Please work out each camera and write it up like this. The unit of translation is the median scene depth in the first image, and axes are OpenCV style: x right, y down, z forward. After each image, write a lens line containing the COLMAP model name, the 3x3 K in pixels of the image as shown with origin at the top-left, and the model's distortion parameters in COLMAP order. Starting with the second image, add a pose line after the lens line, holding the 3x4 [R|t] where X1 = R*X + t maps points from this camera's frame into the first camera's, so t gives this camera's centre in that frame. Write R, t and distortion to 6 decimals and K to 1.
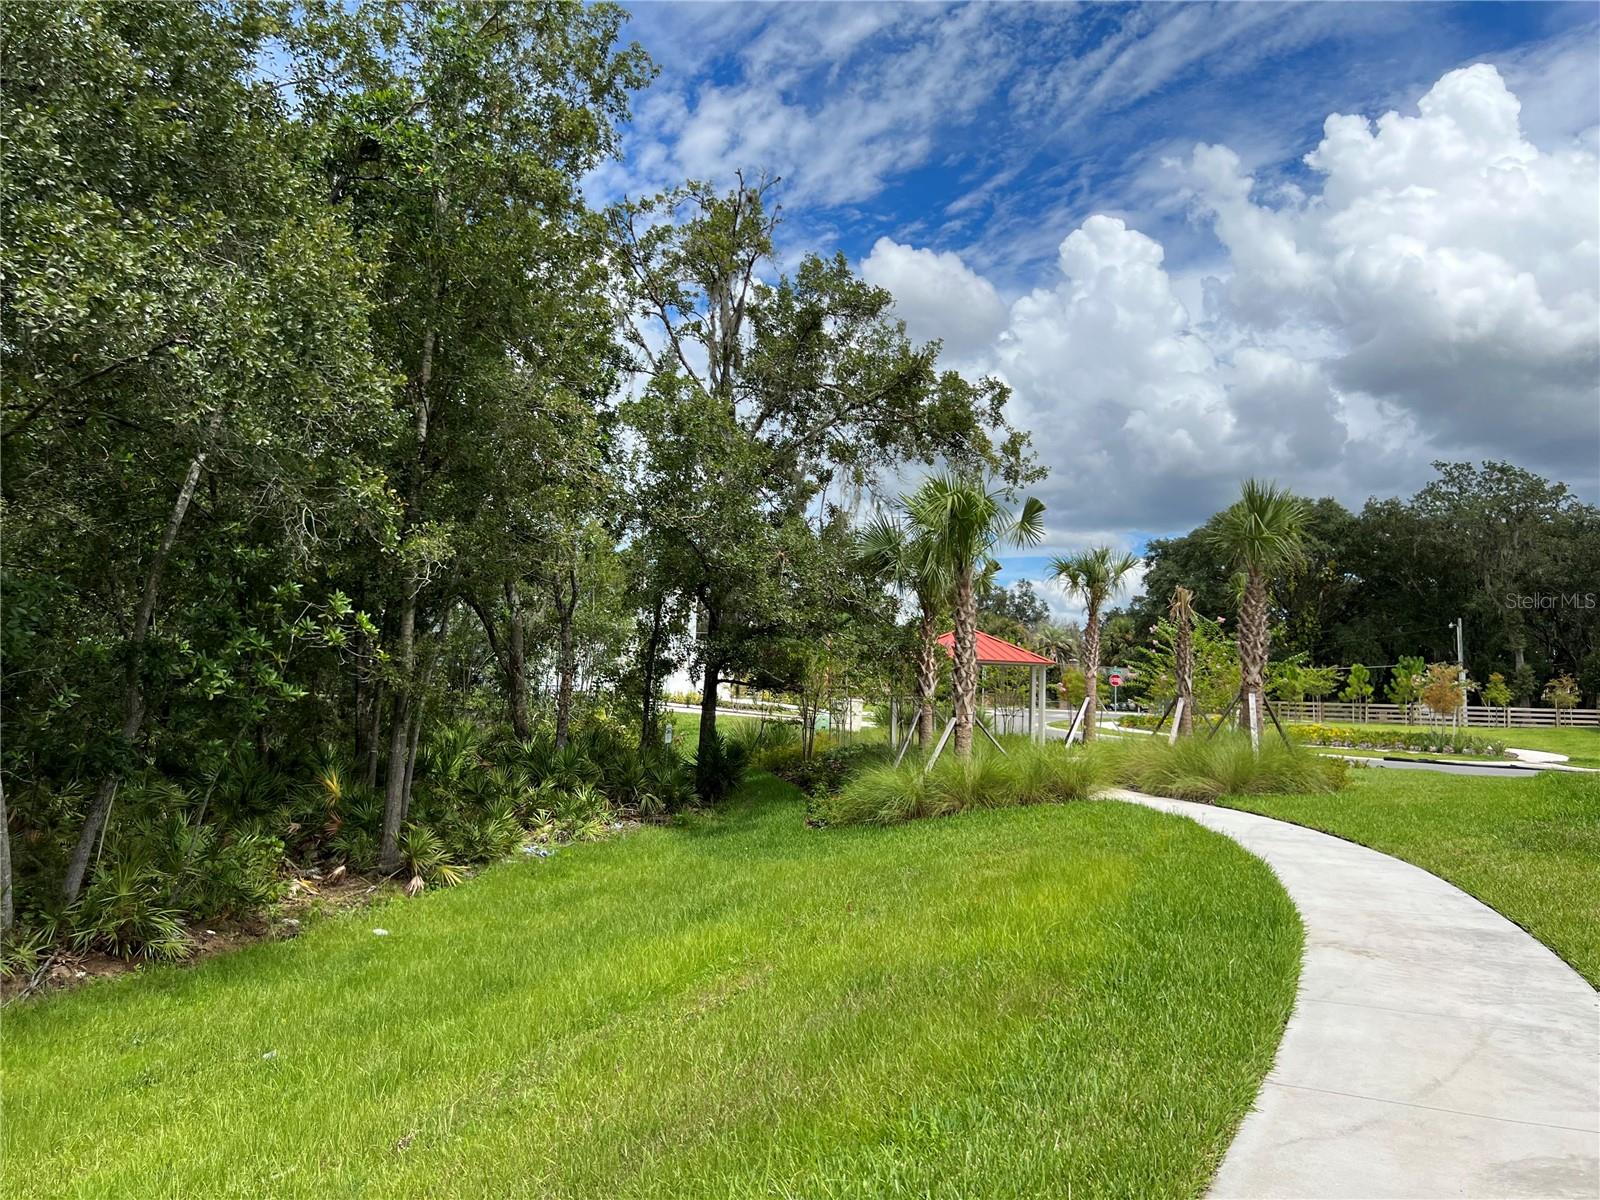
lens RADIAL K [[1202.8, 0, 809.3], [0, 1202.8, 594.9], [0, 0, 1]] dist [0.070443, -0.076997]
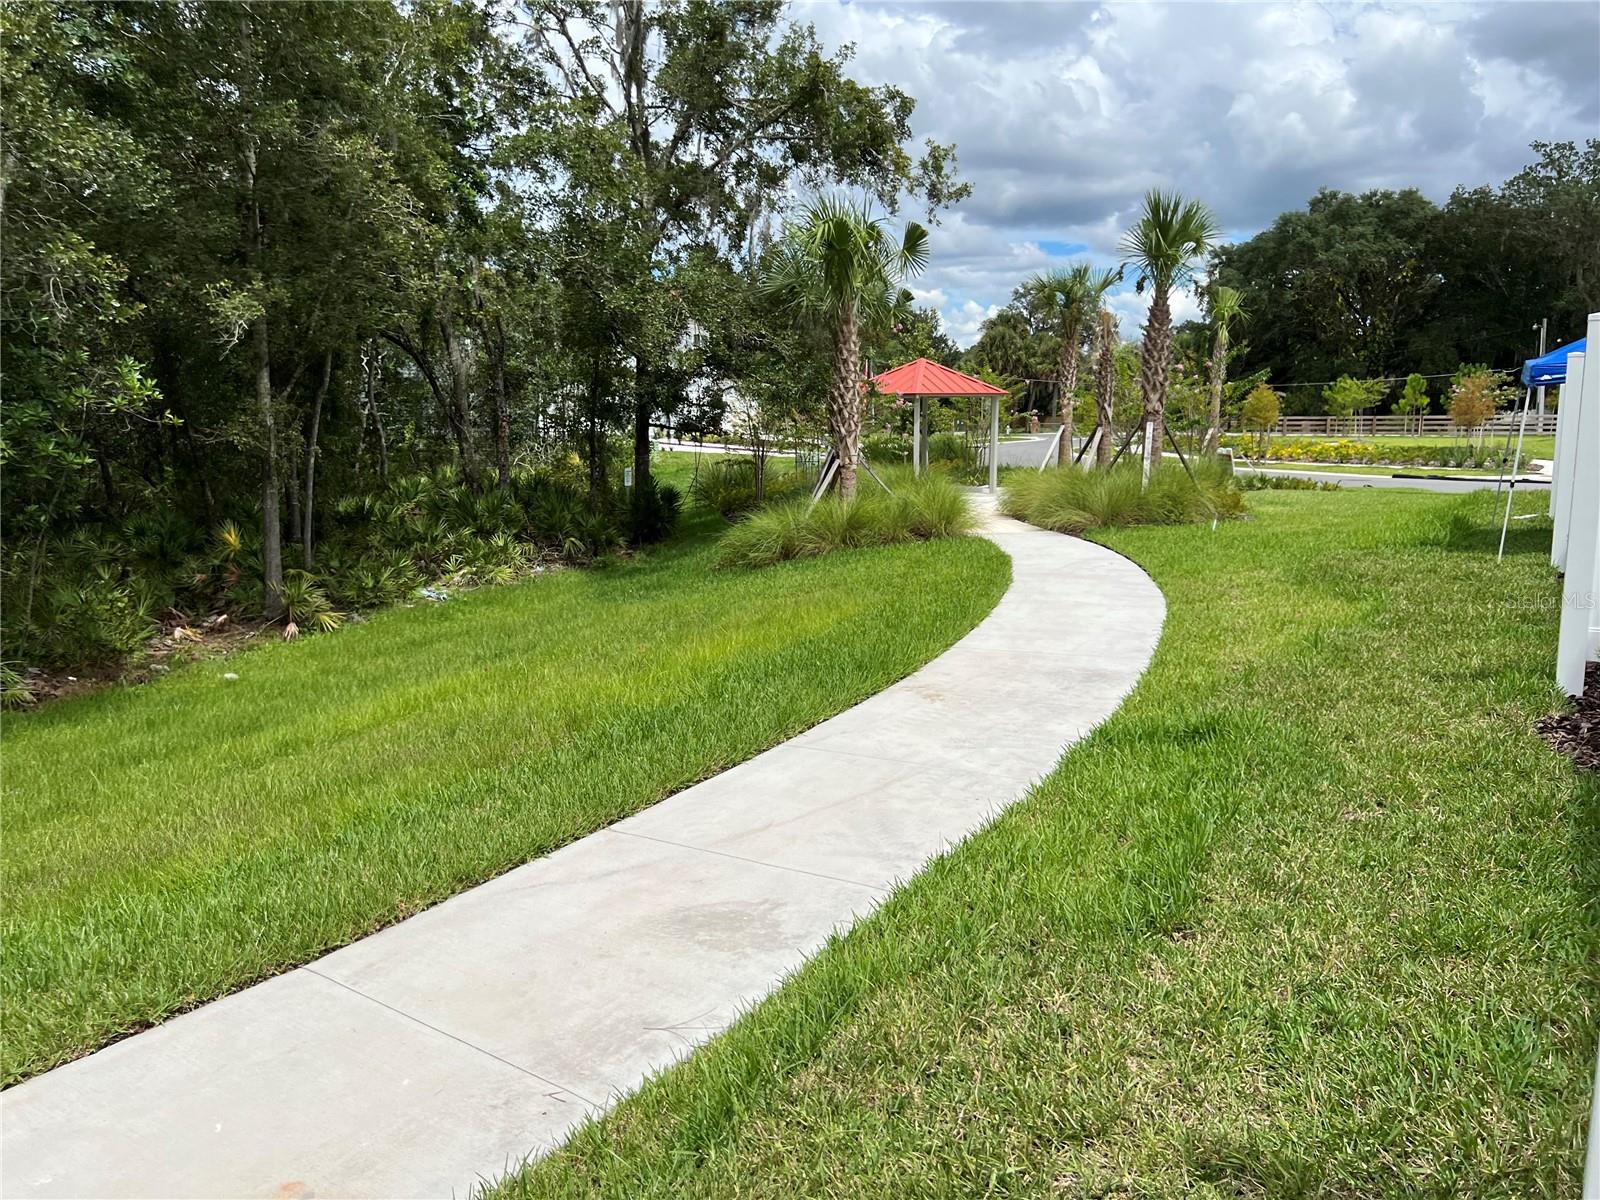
lens RADIAL K [[1202.8, 0, 792.7], [0, 1202.8, 589.6], [0, 0, 1]] dist [0.070443, -0.076997]
pose [[0.995776, -0.018805, -0.089872, 0.143779], [0.037928, 0.975635, 0.216098, -0.007243], [0.083619, -0.218593, 0.972227, 0.004475]]
